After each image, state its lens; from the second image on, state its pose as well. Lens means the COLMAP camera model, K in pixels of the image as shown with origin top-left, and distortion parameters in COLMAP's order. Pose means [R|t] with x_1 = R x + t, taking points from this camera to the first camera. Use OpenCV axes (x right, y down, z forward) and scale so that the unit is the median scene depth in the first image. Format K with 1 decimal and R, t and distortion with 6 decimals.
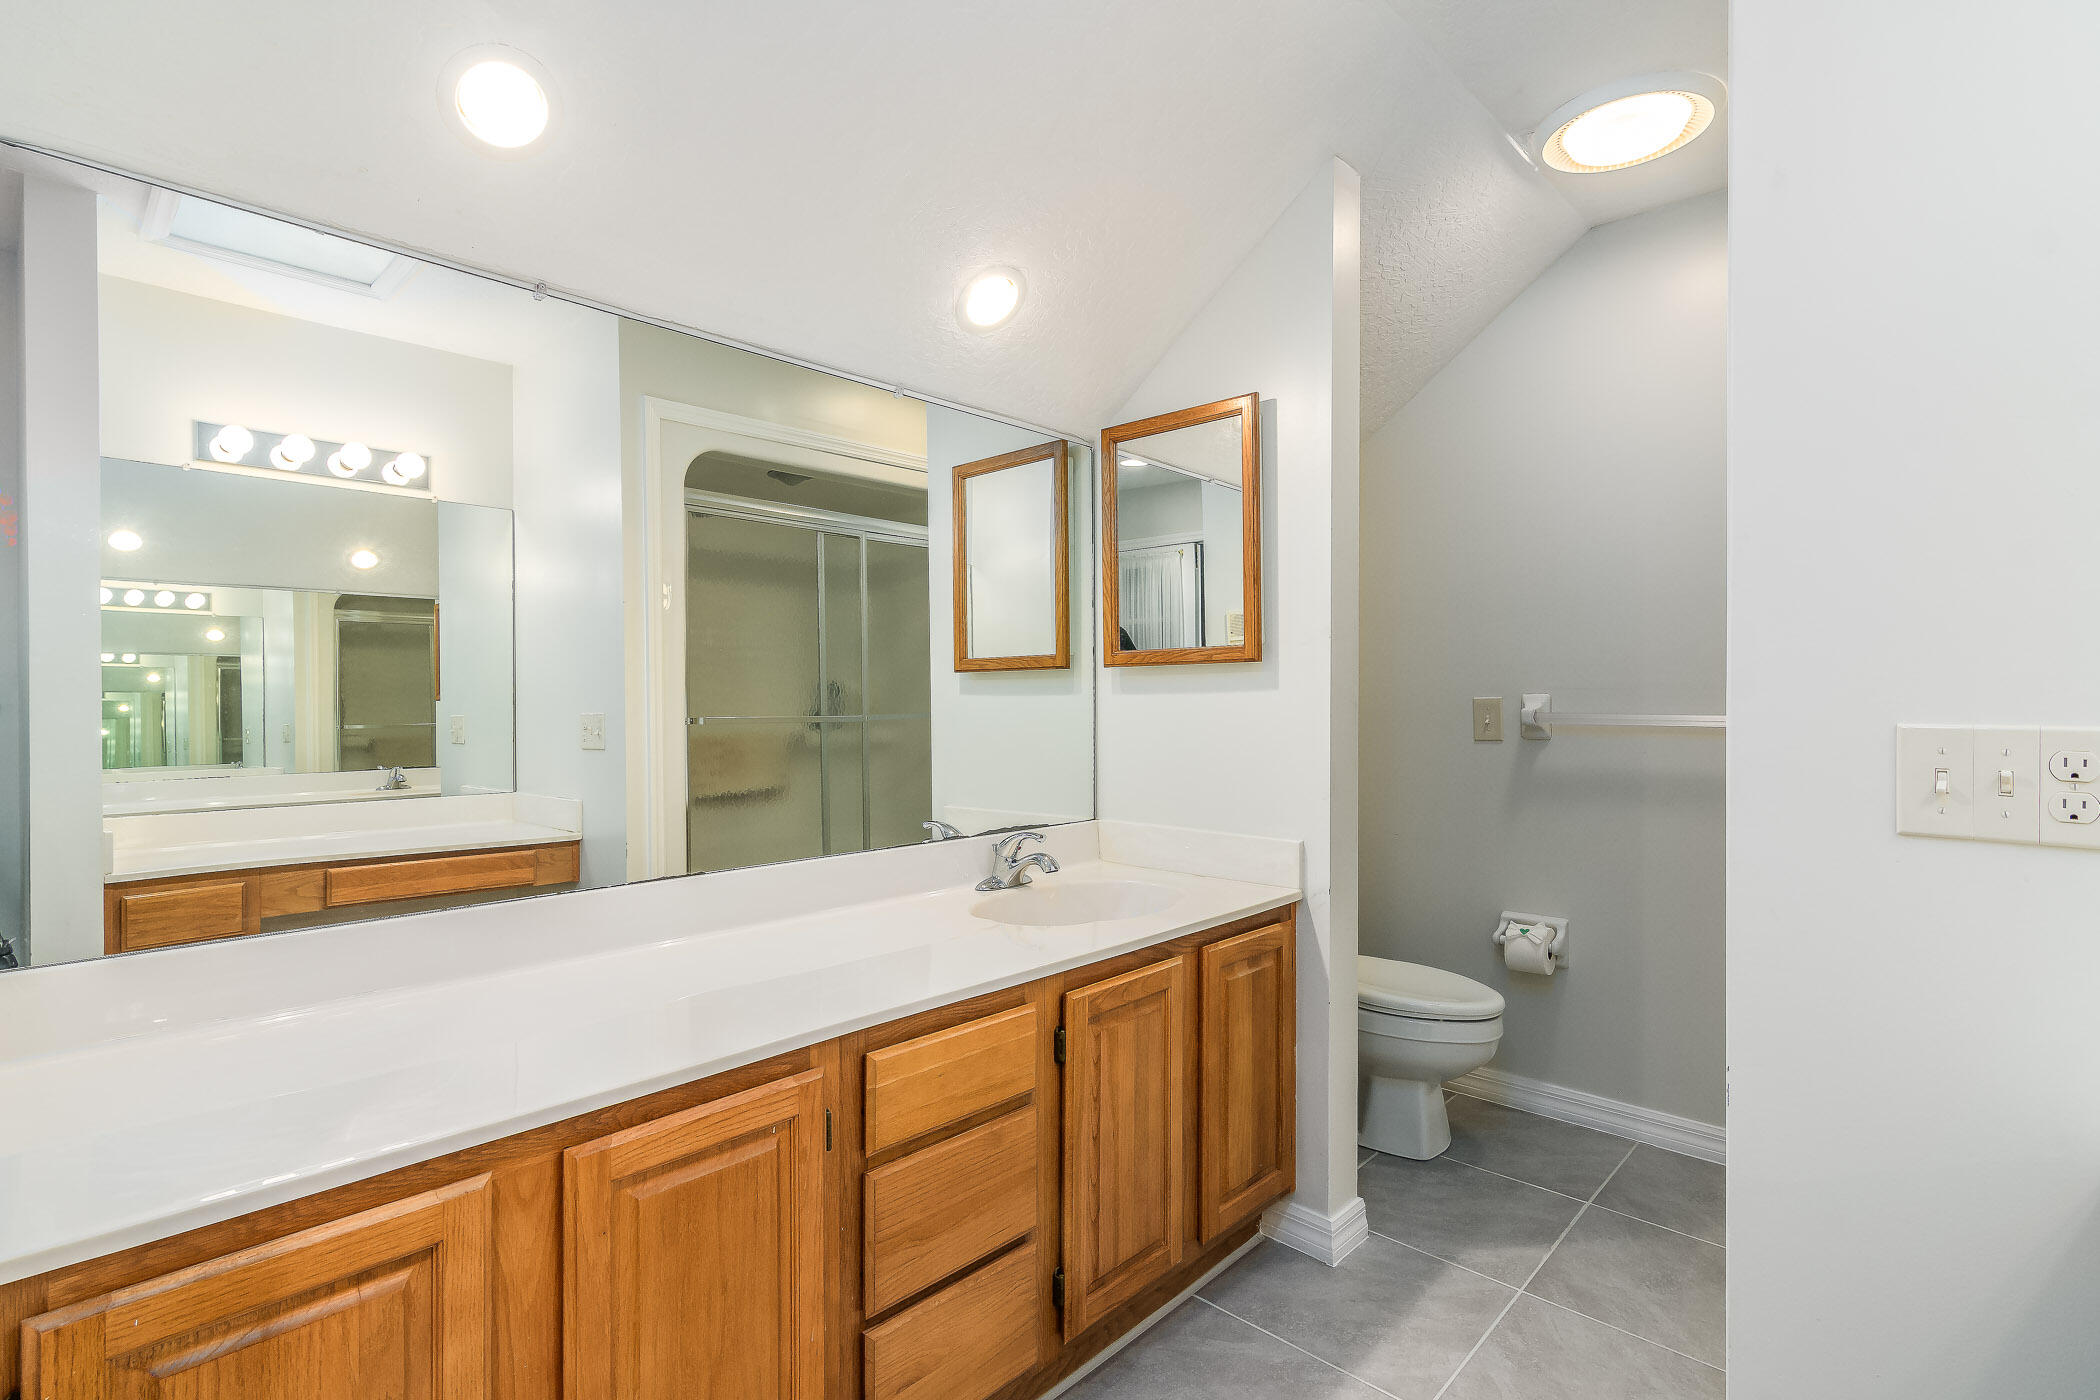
lens RADIAL K [[1012.0, 0, 1028.9], [0, 1012.0, 700.0], [0, 0, 1]] dist [0.001937, -0.000305]
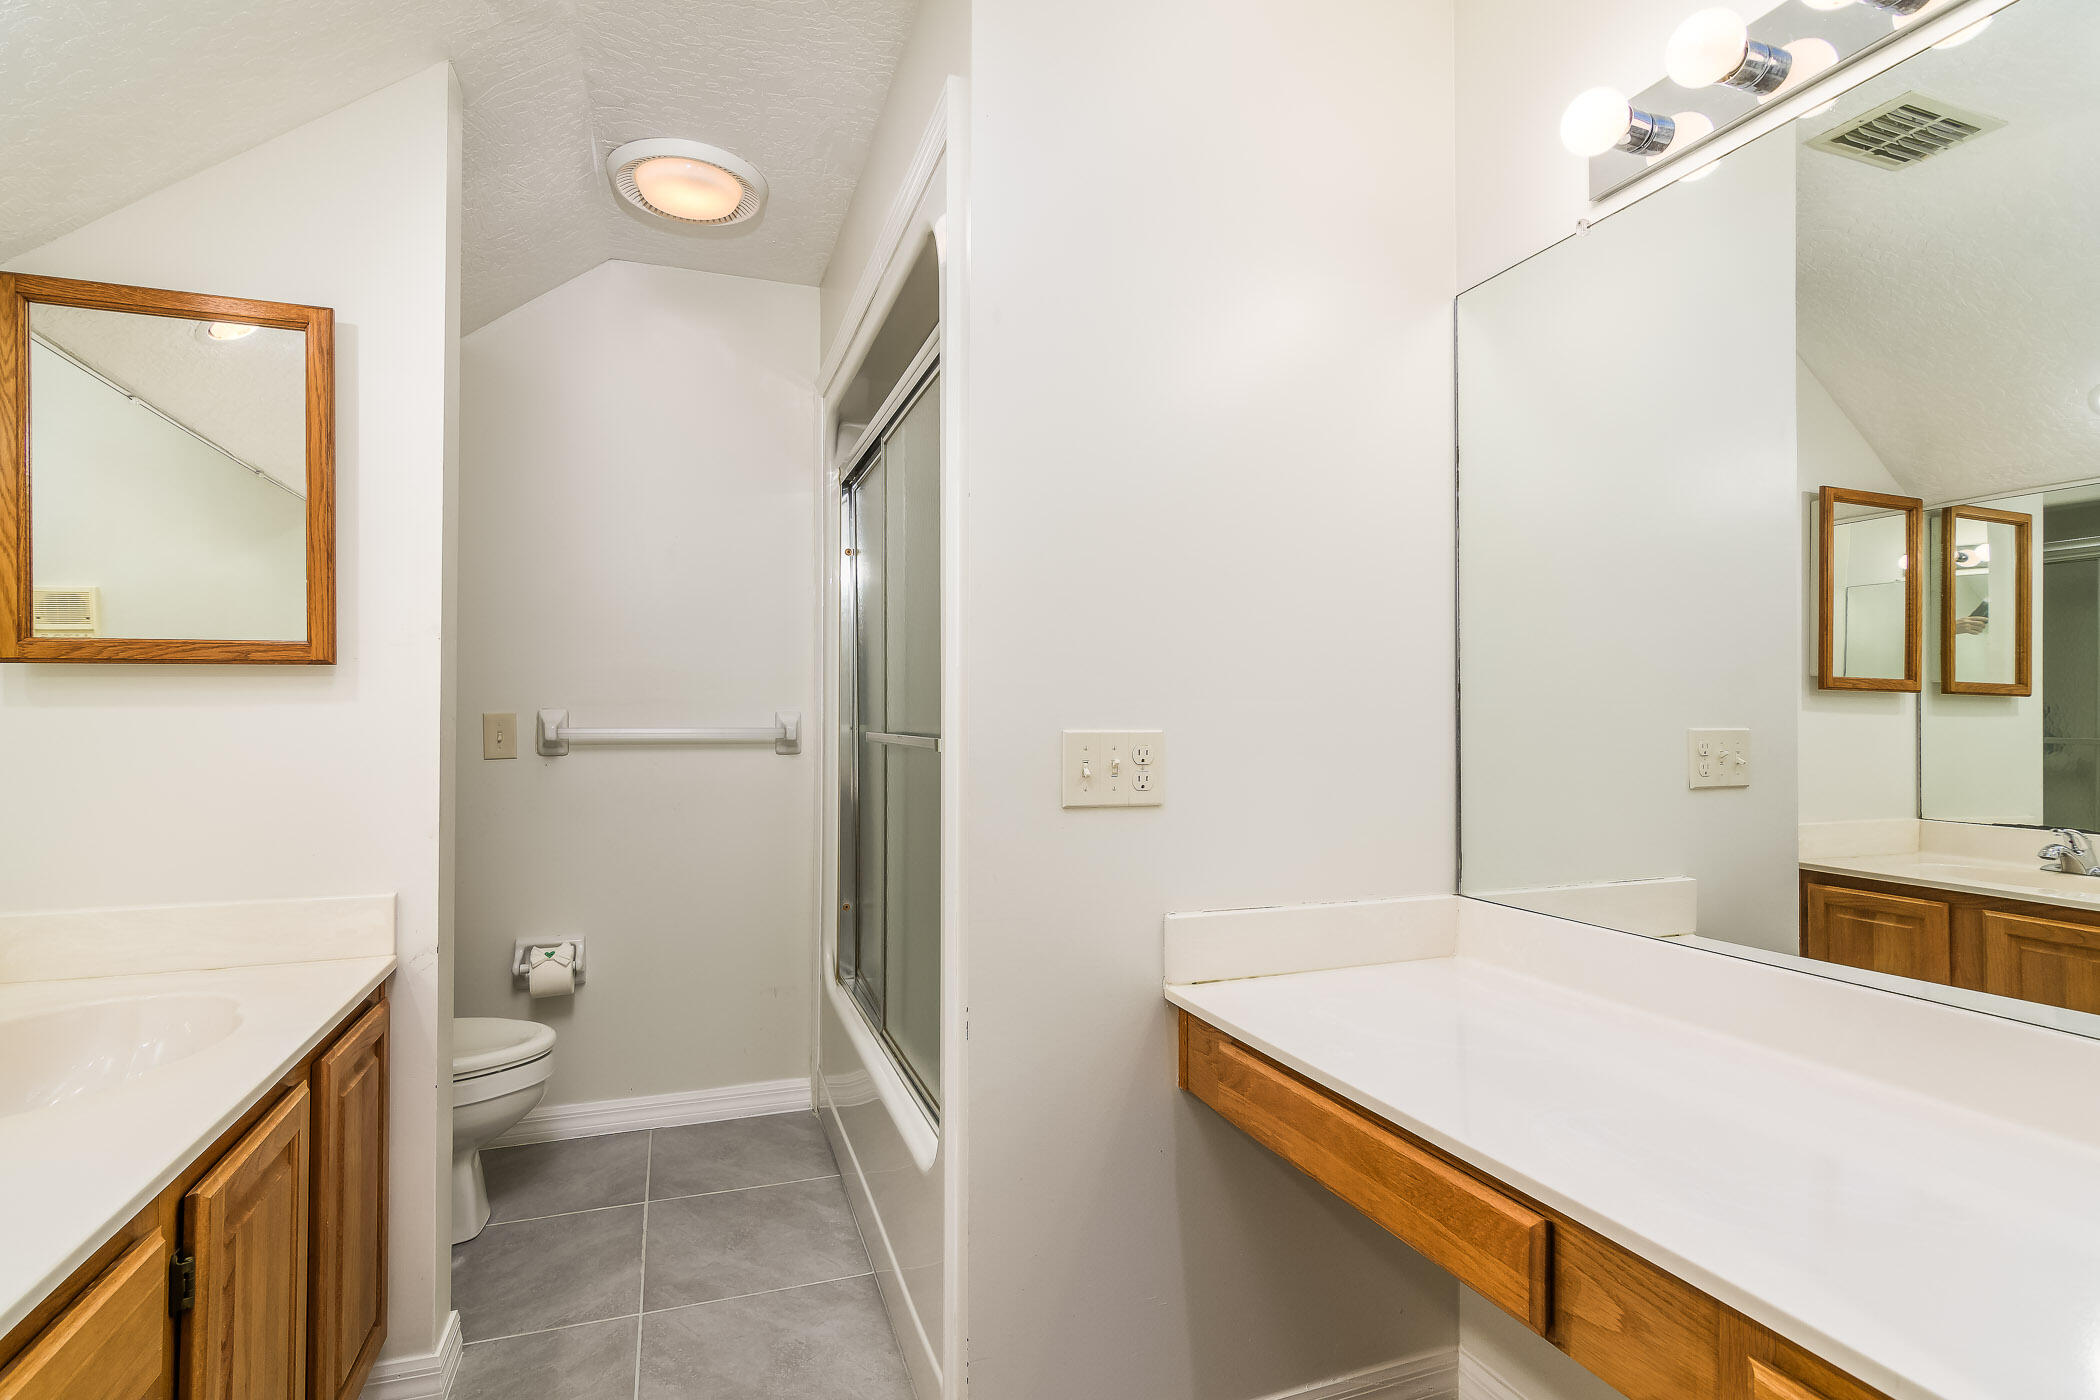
lens RADIAL K [[1012.0, 0, 1038.7], [0, 1012.0, 702.8], [0, 0, 1]] dist [0.001937, -0.000305]
pose [[0.441998, 0.007756, 0.896982, -0.219139], [0.001500, 0.999955, -0.009385, -0.001025], [-0.897015, 0.005493, 0.441966, 0.203607]]
